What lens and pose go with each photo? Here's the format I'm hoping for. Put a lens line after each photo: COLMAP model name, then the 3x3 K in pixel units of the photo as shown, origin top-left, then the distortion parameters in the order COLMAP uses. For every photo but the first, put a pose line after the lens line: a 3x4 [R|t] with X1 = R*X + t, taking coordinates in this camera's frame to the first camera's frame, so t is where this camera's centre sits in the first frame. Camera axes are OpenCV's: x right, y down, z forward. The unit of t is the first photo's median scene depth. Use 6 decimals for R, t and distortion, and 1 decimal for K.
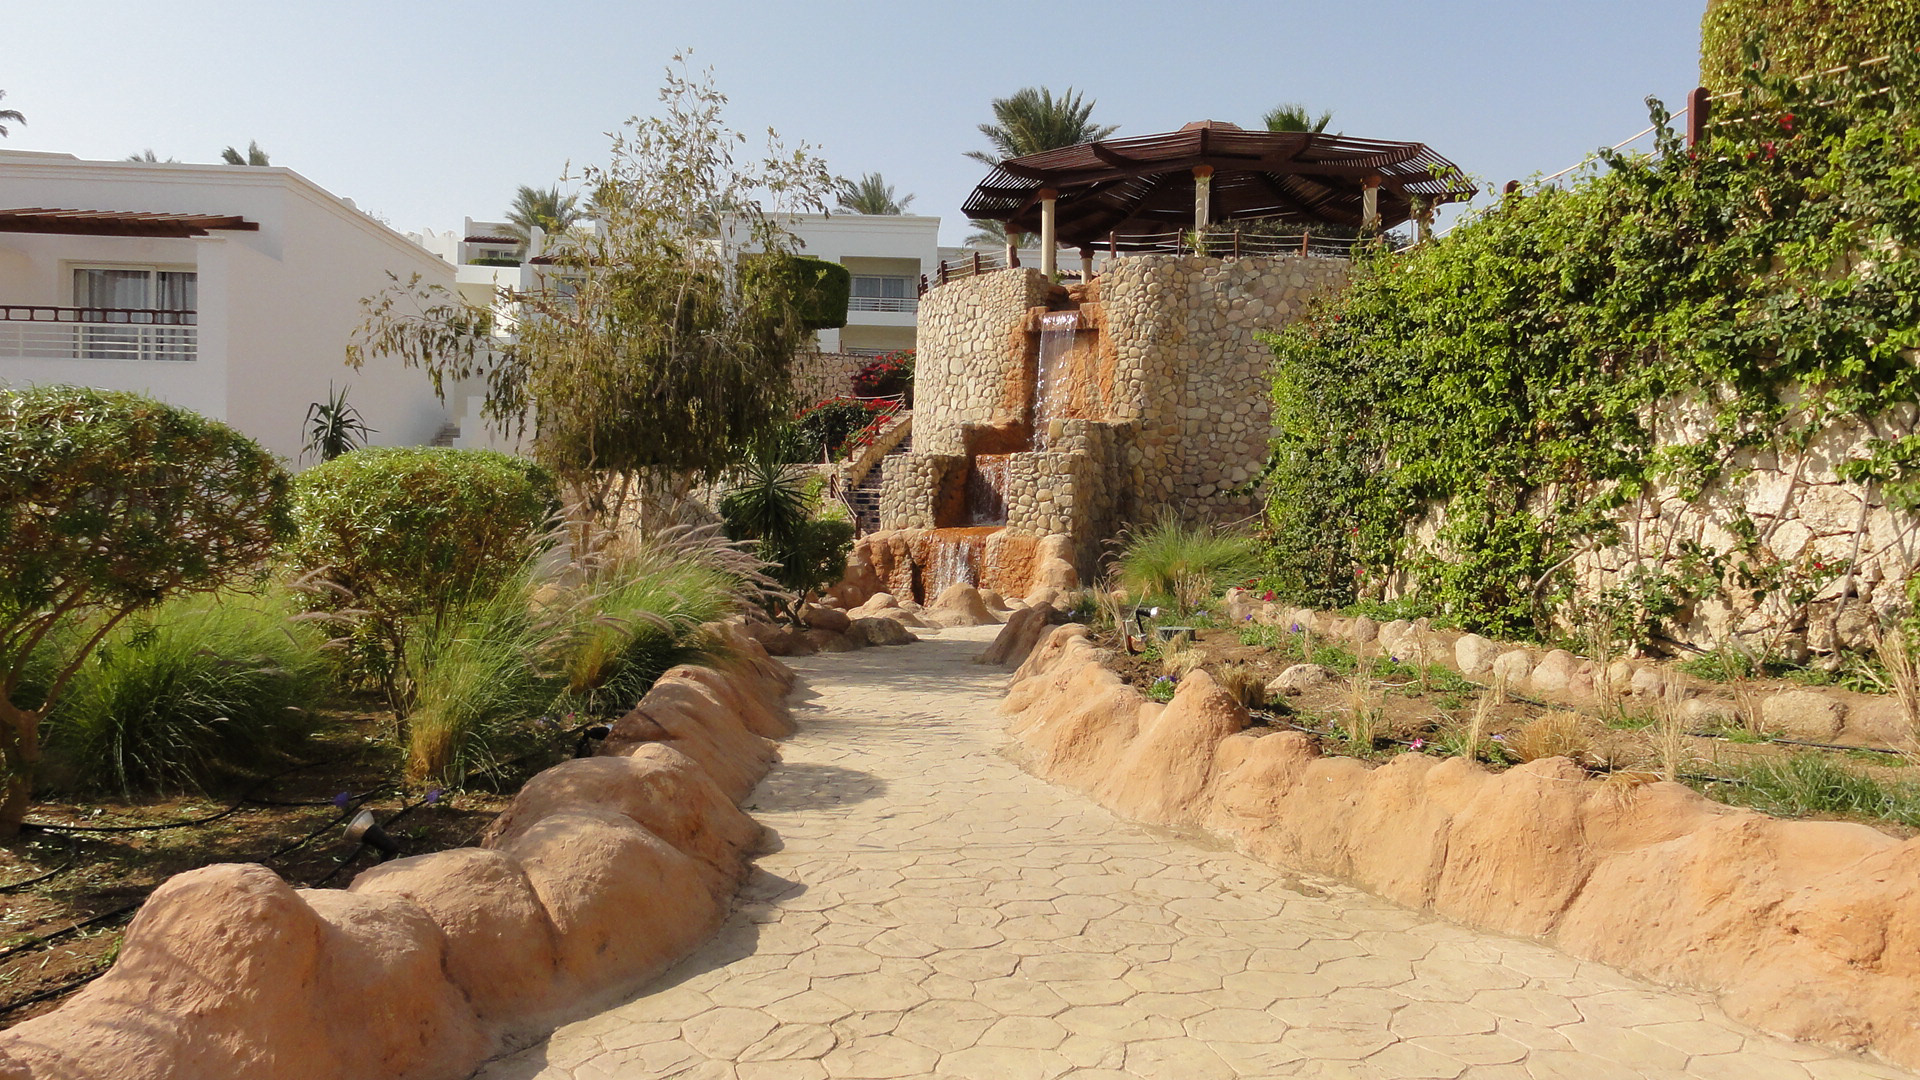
lens RADIAL K [[1422.4, 0, 960.2], [0, 1422.4, 538.5], [0, 0, 1]] dist [0.046397, 0.007419]
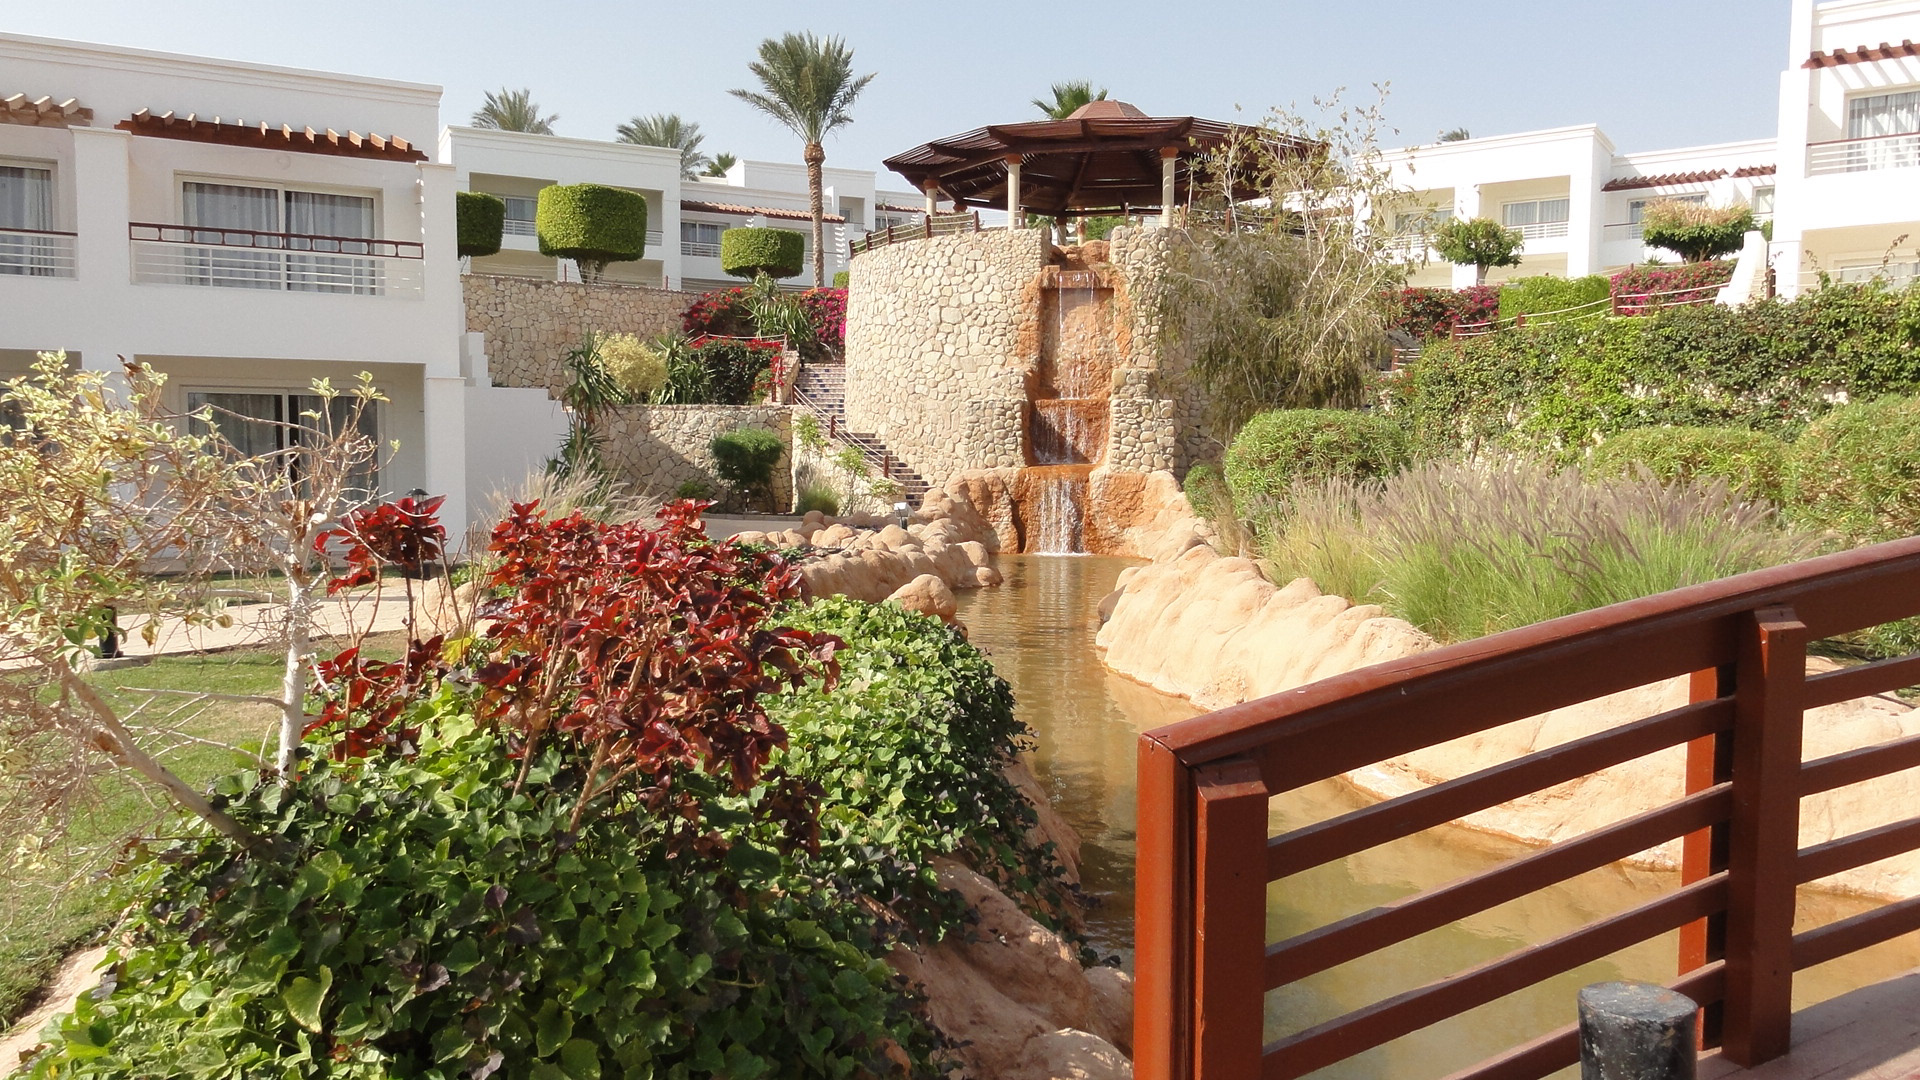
lens RADIAL K [[1422.4, 0, 963.5], [0, 1422.4, 539.3], [0, 0, 1]] dist [0.046397, 0.007419]
pose [[0.912428, -0.034329, 0.407796, -0.492697], [0.014166, 0.998528, 0.052362, -0.009019], [-0.408993, -0.042000, 0.911570, 0.005930]]
